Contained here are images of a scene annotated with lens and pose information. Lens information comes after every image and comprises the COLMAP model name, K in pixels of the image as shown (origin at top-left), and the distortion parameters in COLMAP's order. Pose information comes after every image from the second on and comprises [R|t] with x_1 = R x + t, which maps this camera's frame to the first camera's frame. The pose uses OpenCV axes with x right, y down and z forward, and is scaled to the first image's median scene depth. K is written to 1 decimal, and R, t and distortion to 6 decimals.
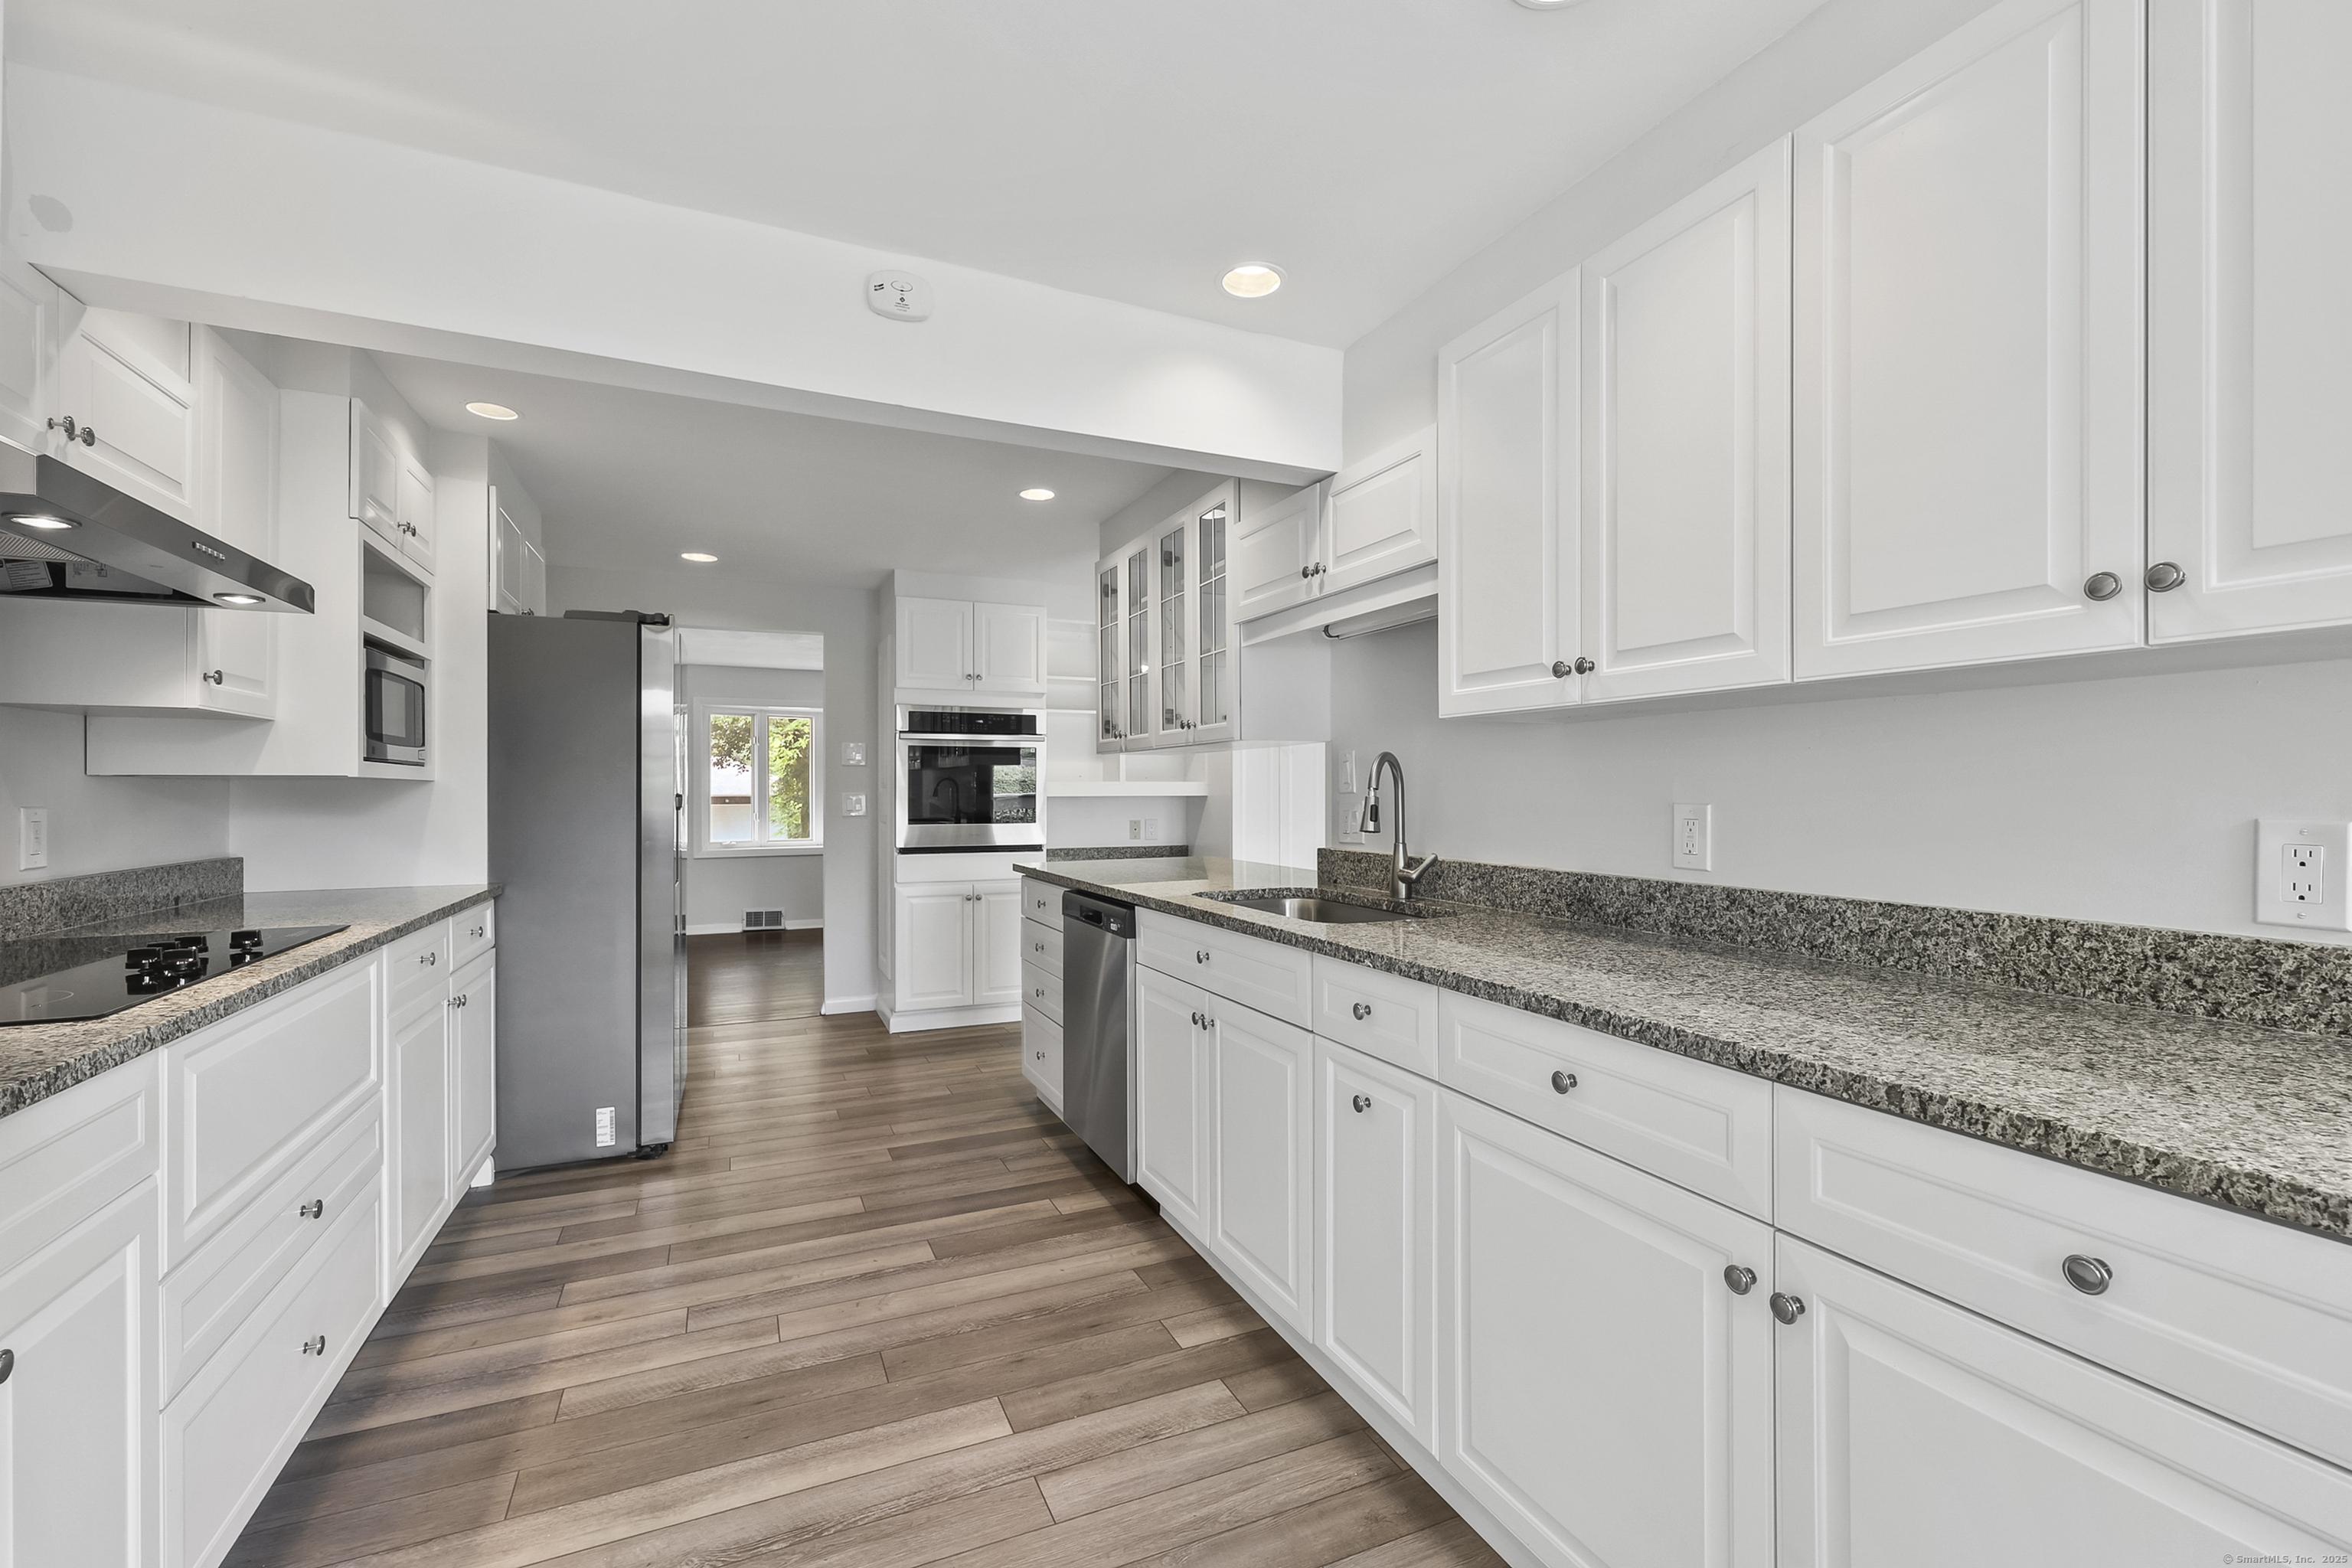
lens RADIAL K [[1023.4, 0, 1209.5], [0, 1023.4, 796.2], [0, 0, 1]] dist [0.000282, 0.000765]
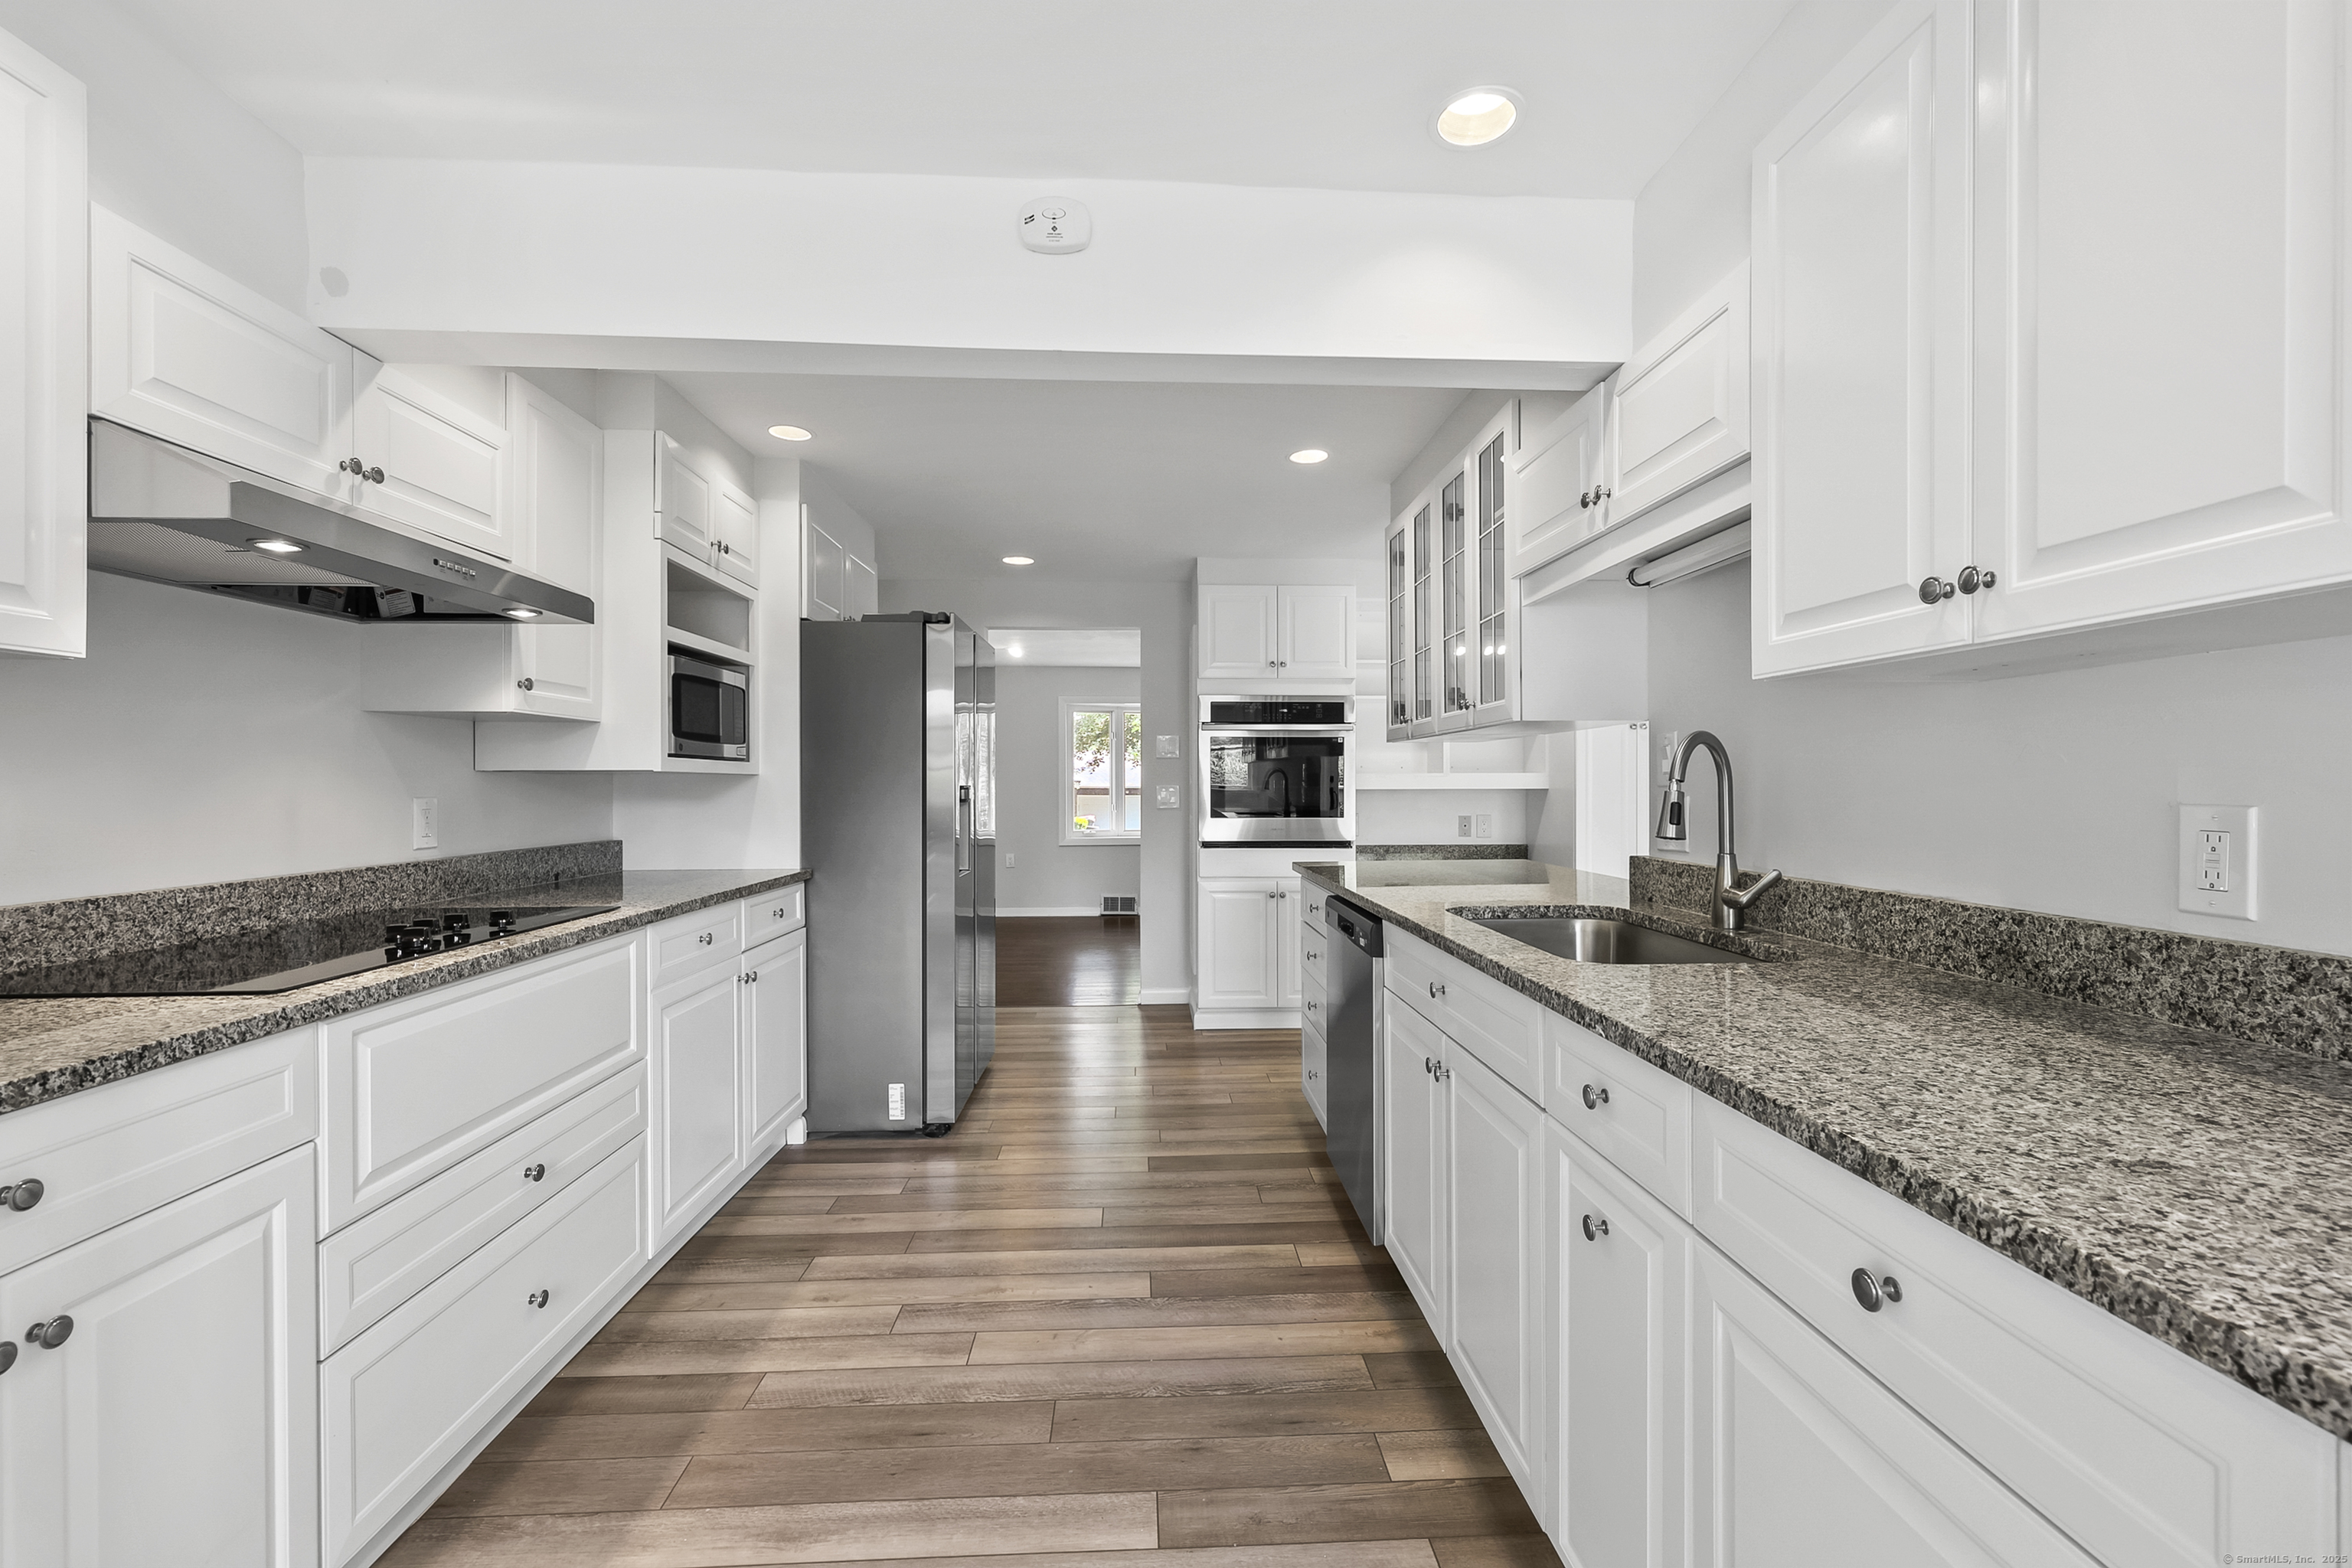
lens RADIAL K [[1023.4, 0, 1191.2], [0, 1023.4, 790.7], [0, 0, 1]] dist [0.000282, 0.000765]
pose [[0.925820, 0.002019, -0.377959, 0.129384], [-0.000974, 0.999995, 0.002956, -0.001788], [0.377963, -0.002368, 0.925818, 0.200739]]
